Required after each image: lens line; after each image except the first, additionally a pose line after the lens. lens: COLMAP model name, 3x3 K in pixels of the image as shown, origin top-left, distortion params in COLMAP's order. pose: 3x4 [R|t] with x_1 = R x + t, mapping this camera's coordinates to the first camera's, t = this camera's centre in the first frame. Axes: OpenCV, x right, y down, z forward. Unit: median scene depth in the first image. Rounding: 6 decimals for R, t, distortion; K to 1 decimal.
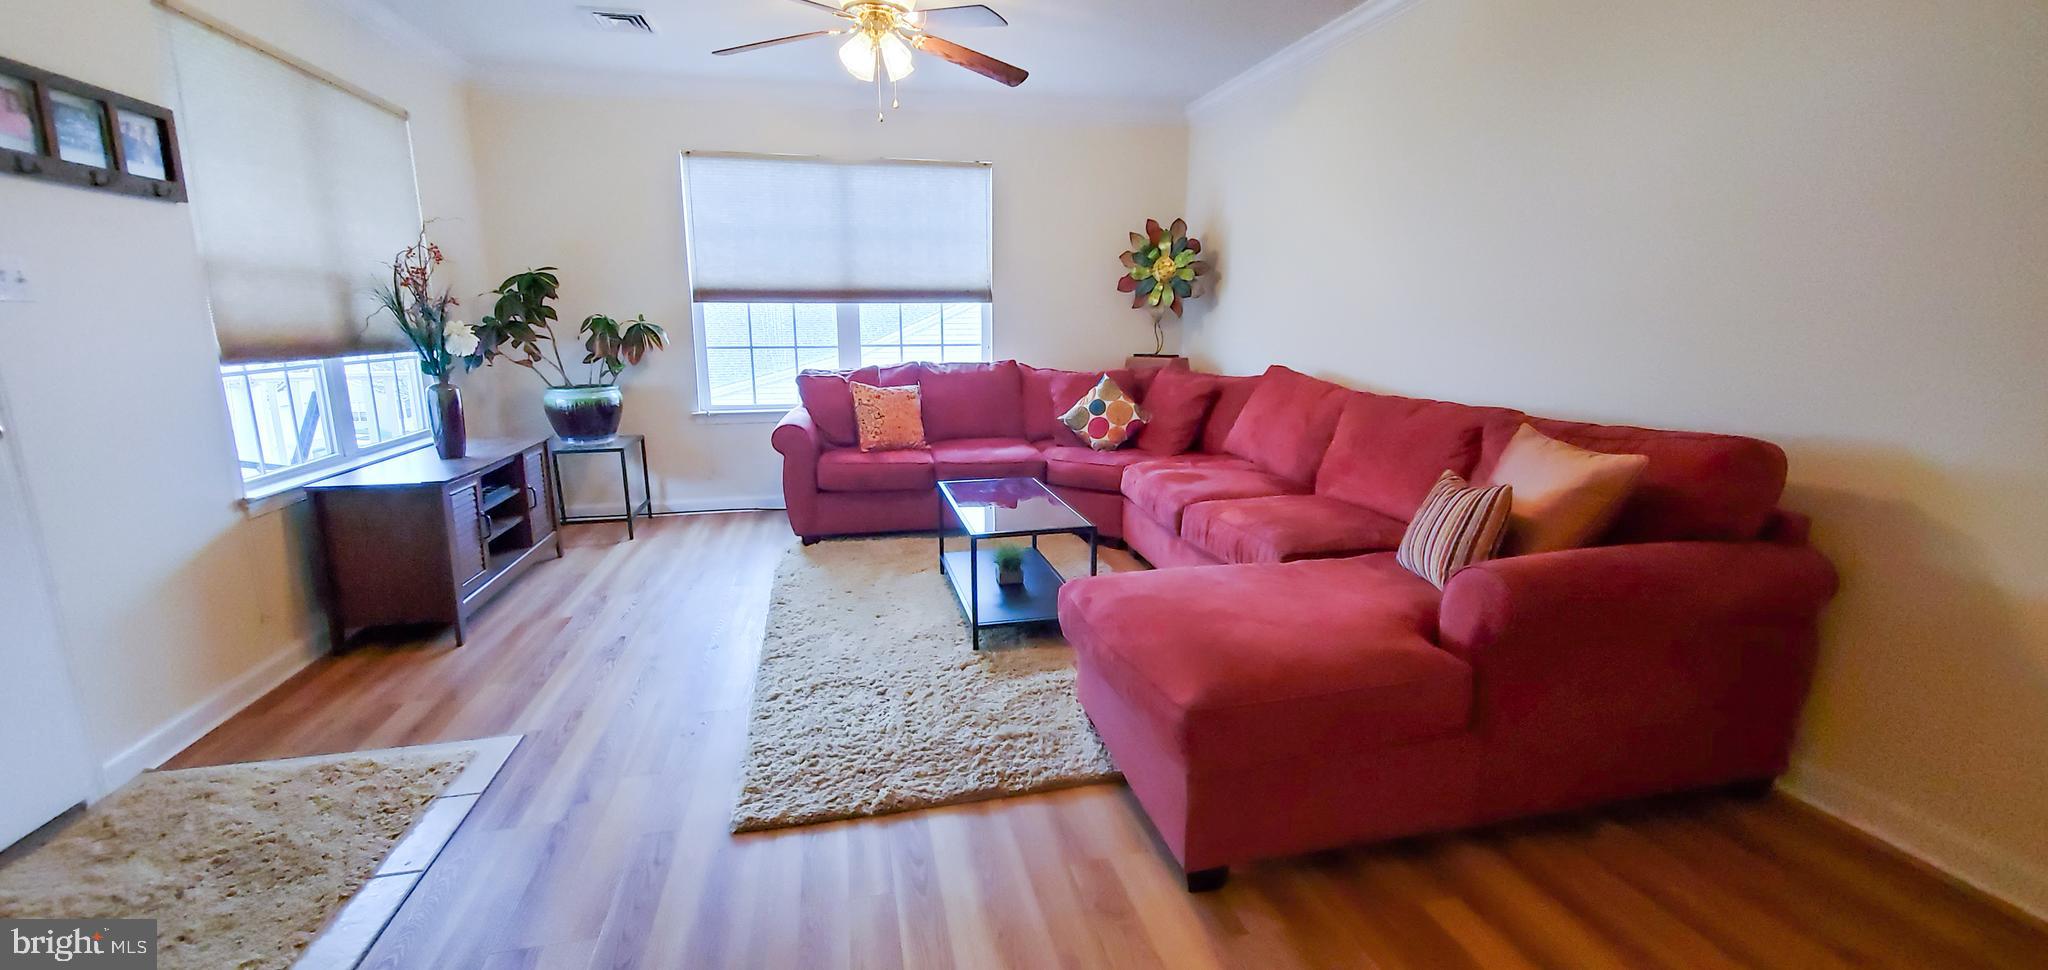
lens RADIAL K [[808.6, 0, 1019.8], [0, 808.6, 486.5], [0, 0, 1]] dist [-0.000101, -0.000699]
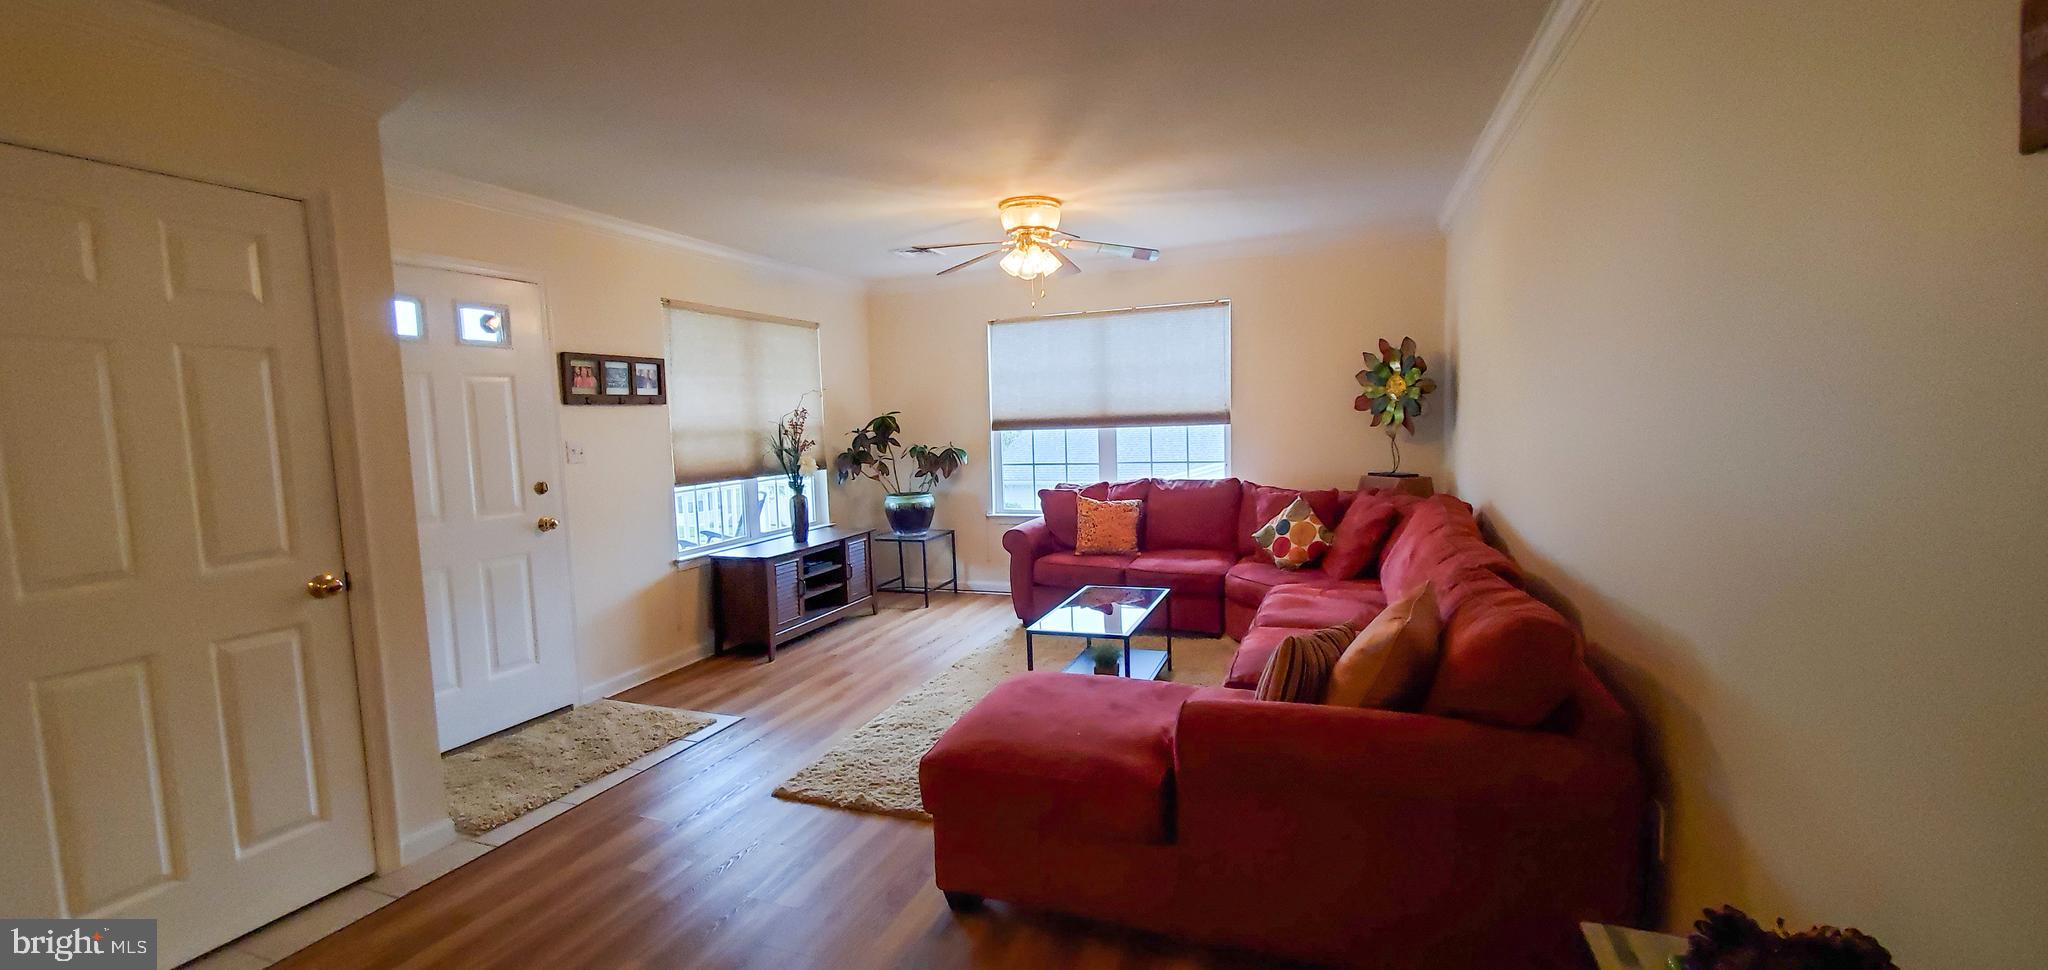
lens RADIAL K [[808.6, 0, 1019.8], [0, 808.6, 486.5], [0, 0, 1]] dist [-0.000101, -0.000699]
pose [[0.825999, 0.022620, -0.563218, 0.411198], [-0.082885, 0.993207, -0.081668, -0.038160], [0.557545, 0.114140, 0.822263, -0.048371]]
